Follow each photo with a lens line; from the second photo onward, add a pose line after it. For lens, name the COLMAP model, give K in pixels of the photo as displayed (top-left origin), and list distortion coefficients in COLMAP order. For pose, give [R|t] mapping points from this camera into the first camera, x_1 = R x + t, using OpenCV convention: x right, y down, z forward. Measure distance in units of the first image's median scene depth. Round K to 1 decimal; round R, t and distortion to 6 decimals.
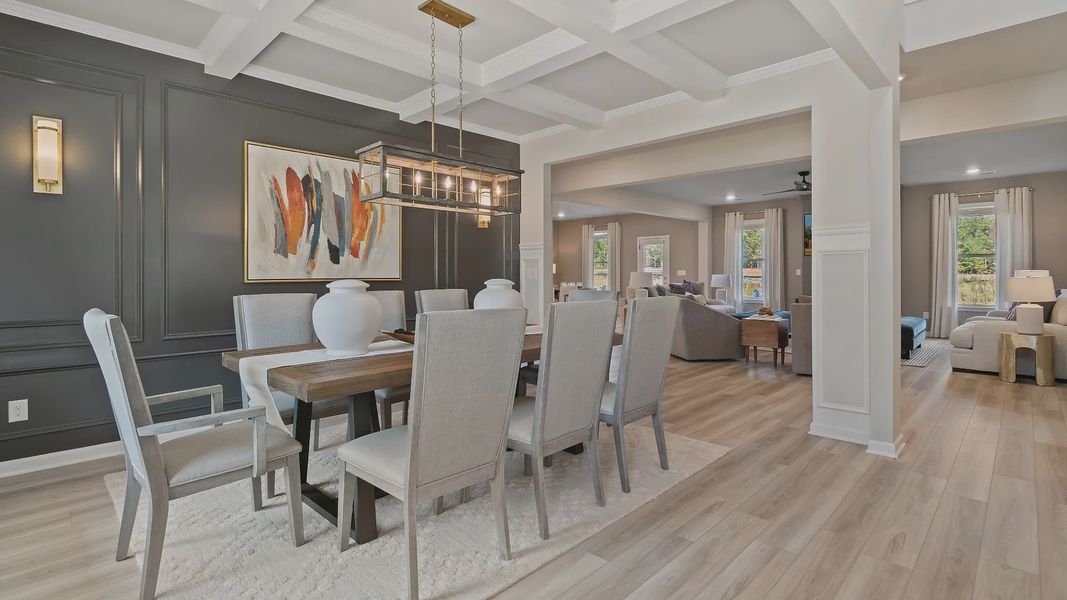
lens RADIAL K [[507.9, 0, 529.2], [0, 507.9, 270.2], [0, 0, 1]] dist [-0.000128, -0.000194]
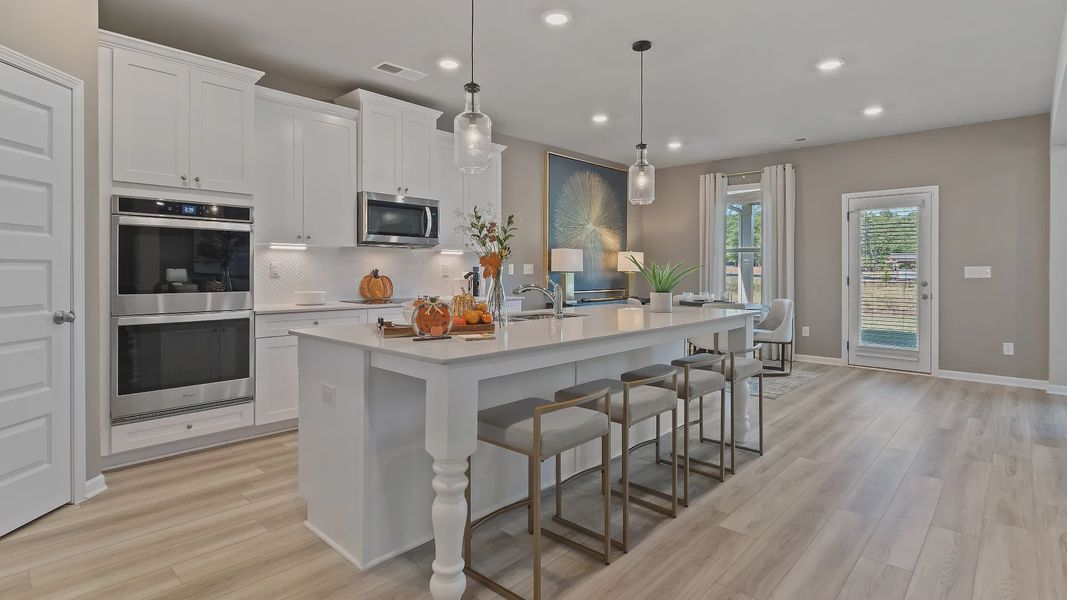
lens RADIAL K [[527.3, 0, 536.2], [0, 527.3, 274.1], [0, 0, 1]] dist [0.002617, -0.000513]
pose [[0.999378, 0.004331, 0.034994, -0.117818], [-0.004757, 0.999915, 0.012114, 0.004094], [-0.034938, -0.012273, 0.999314, 0.801415]]
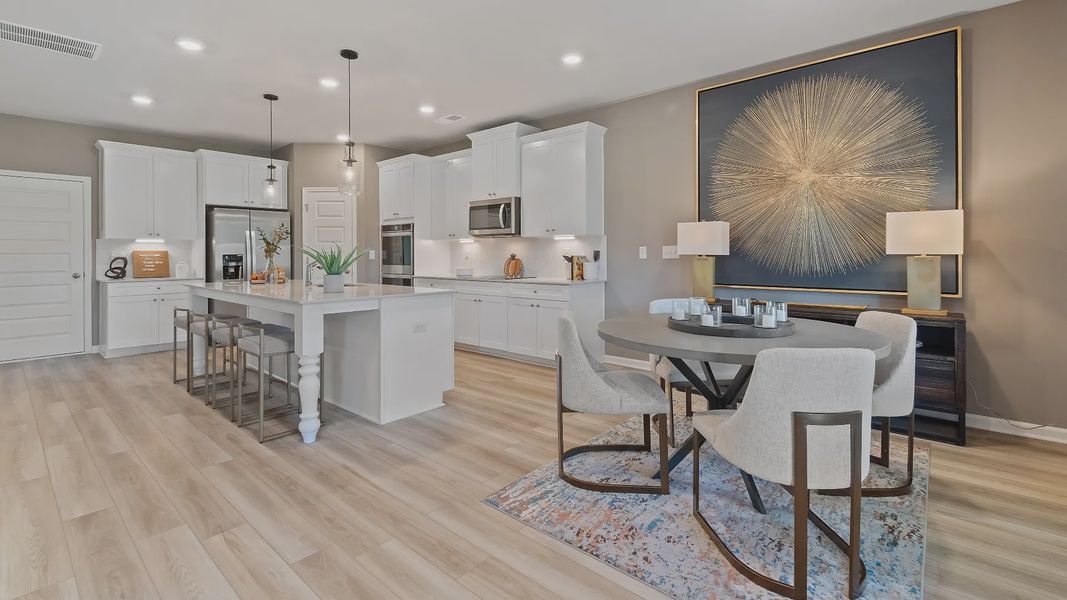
lens RADIAL K [[477.2, 0, 534.7], [0, 477.2, 256.1], [0, 0, 1]] dist [-0.002004, -0.000361]
pose [[0.054544, 0.004346, -0.998502, 0.395105], [0.008186, 0.999955, 0.004799, 0.006788], [0.998478, -0.008436, 0.054506, 1.340689]]
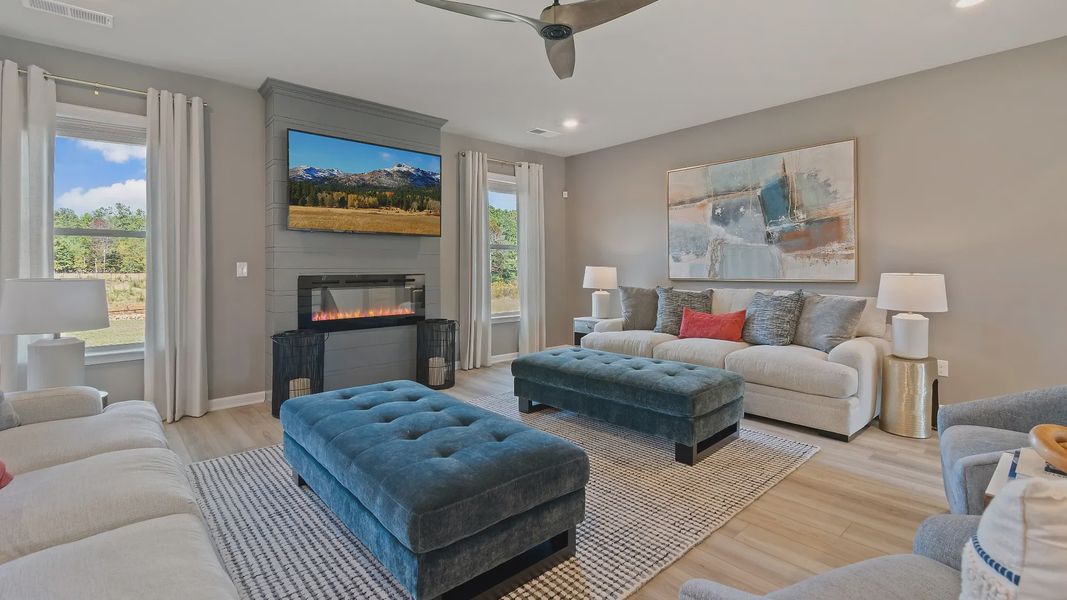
lens RADIAL K [[477.2, 0, 534.7], [0, 477.2, 256.1], [0, 0, 1]] dist [-0.002004, -0.000361]
pose [[0.054956, 0.025198, 0.998171, 0.196887], [0.002491, 0.999675, -0.025373, 0.004088], [-0.998486, 0.003881, 0.054875, 0.893287]]
